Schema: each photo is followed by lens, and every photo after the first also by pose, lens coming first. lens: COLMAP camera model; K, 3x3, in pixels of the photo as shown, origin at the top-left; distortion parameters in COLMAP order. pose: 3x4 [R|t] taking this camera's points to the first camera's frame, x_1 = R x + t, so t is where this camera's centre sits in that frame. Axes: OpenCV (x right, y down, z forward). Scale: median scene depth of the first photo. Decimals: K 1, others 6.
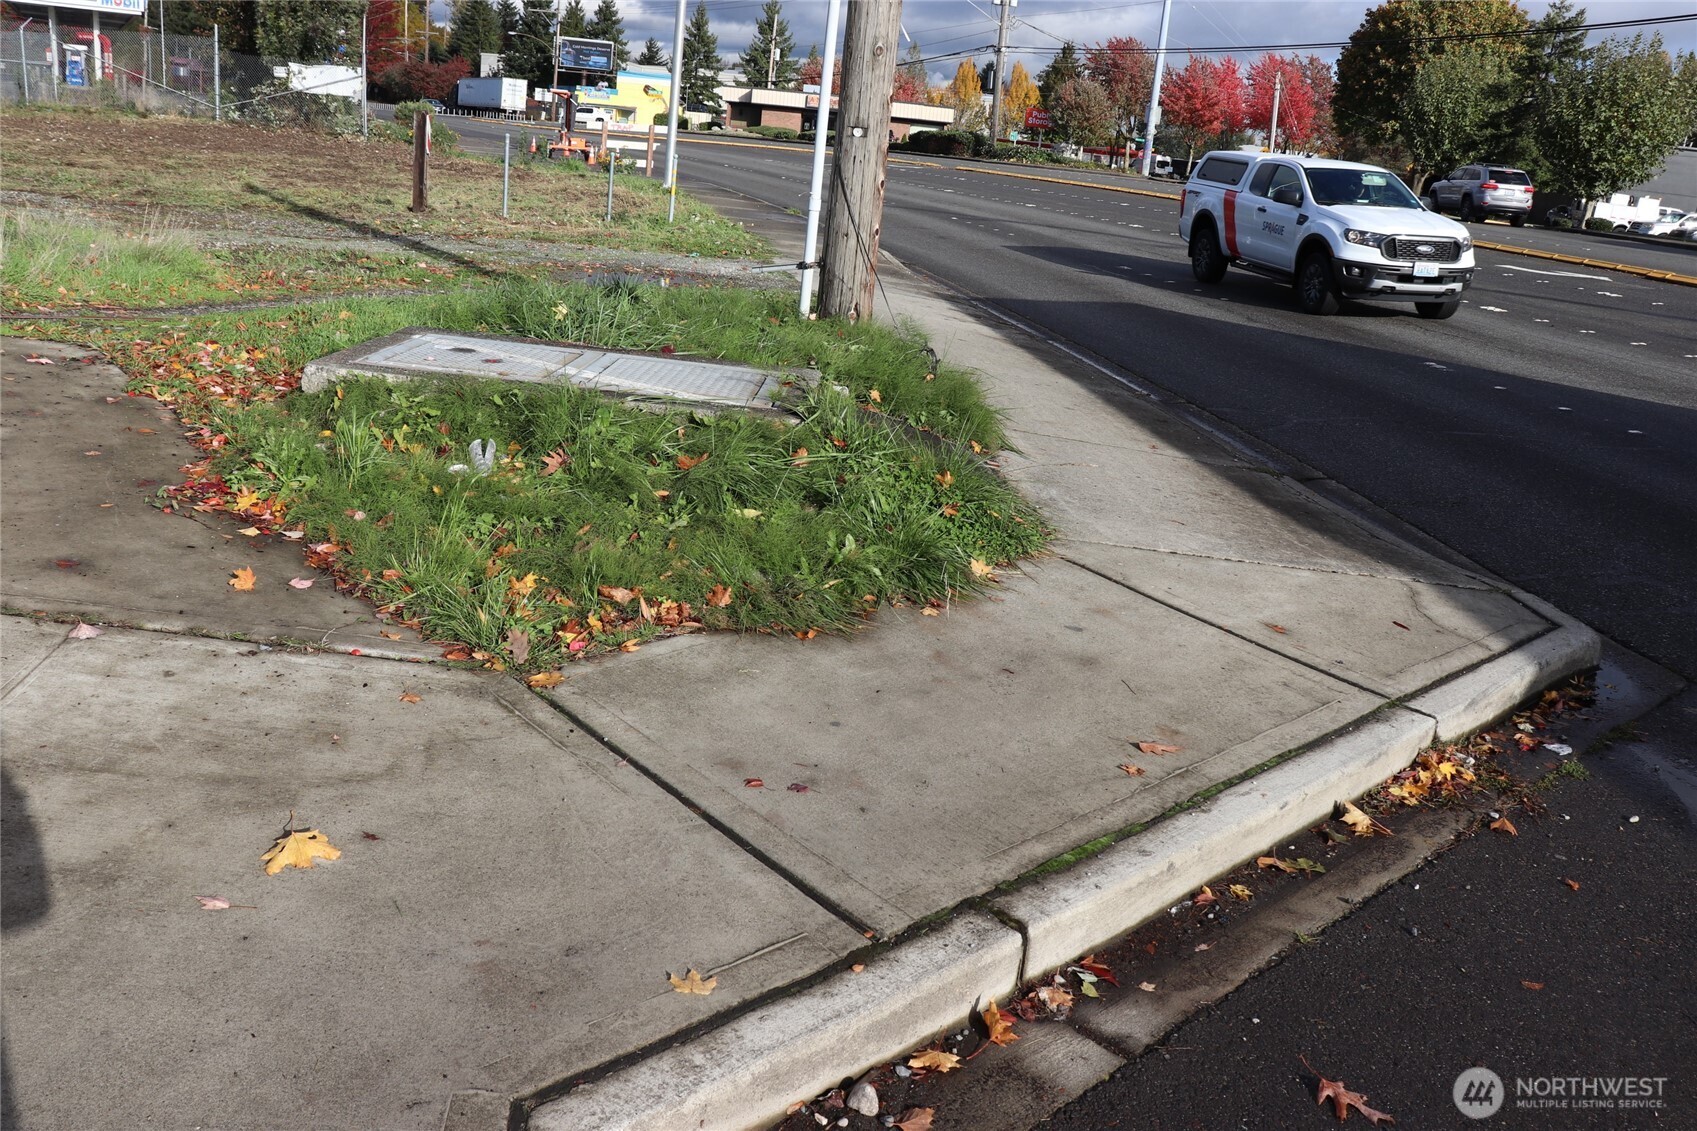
lens RADIAL K [[1418.3, 0, 843.7], [0, 1418.3, 572.4], [0, 0, 1]] dist [-0.175293, 0.168707]
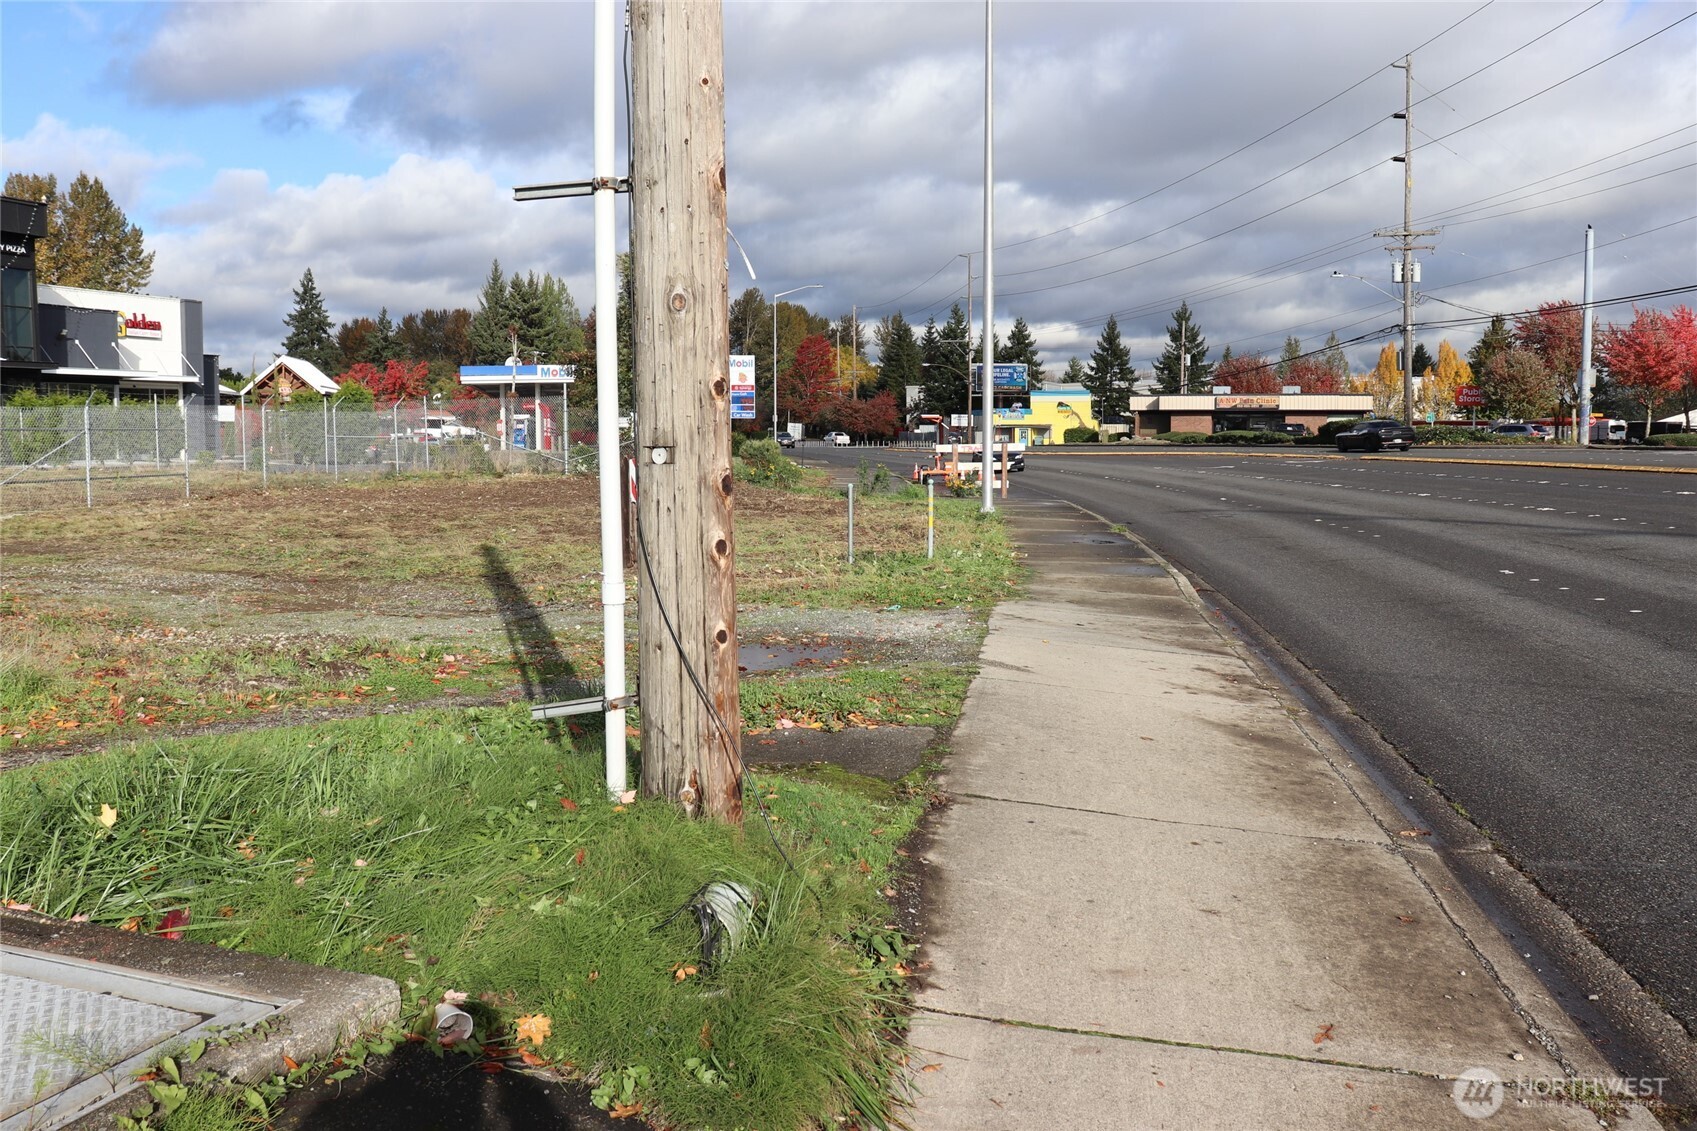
lens RADIAL K [[1418.3, 0, 843.7], [0, 1418.3, 572.4], [0, 0, 1]] dist [-0.175293, 0.168707]
pose [[0.949737, -0.071193, -0.304845, 0.013250], [0.003231, 0.975974, -0.217862, -0.008604], [0.313031, 0.205926, 0.927149, 0.029656]]
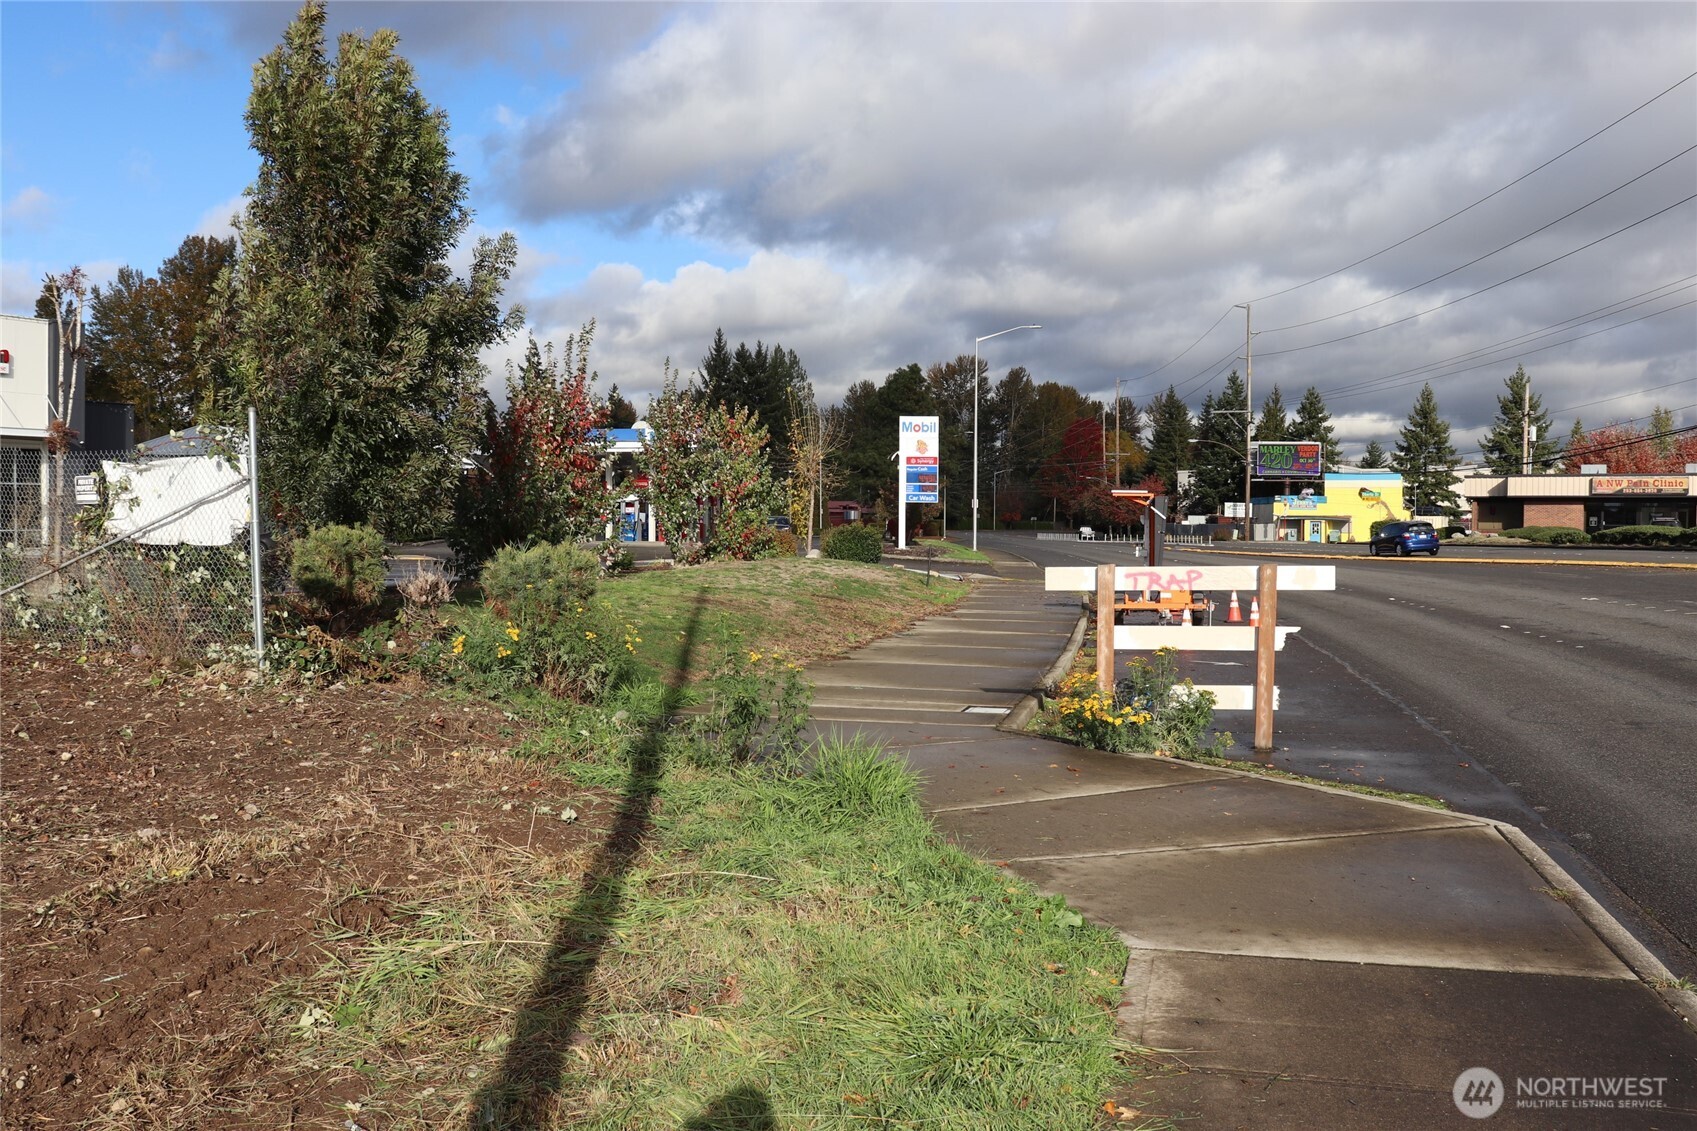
lens RADIAL K [[1418.3, 0, 843.7], [0, 1418.3, 572.4], [0, 0, 1]] dist [-0.175293, 0.168707]
pose [[0.873086, -0.075208, -0.481730, -0.022697], [-0.067462, 0.959894, -0.272126, -0.071226], [0.482876, 0.270088, 0.832996, 0.217012]]
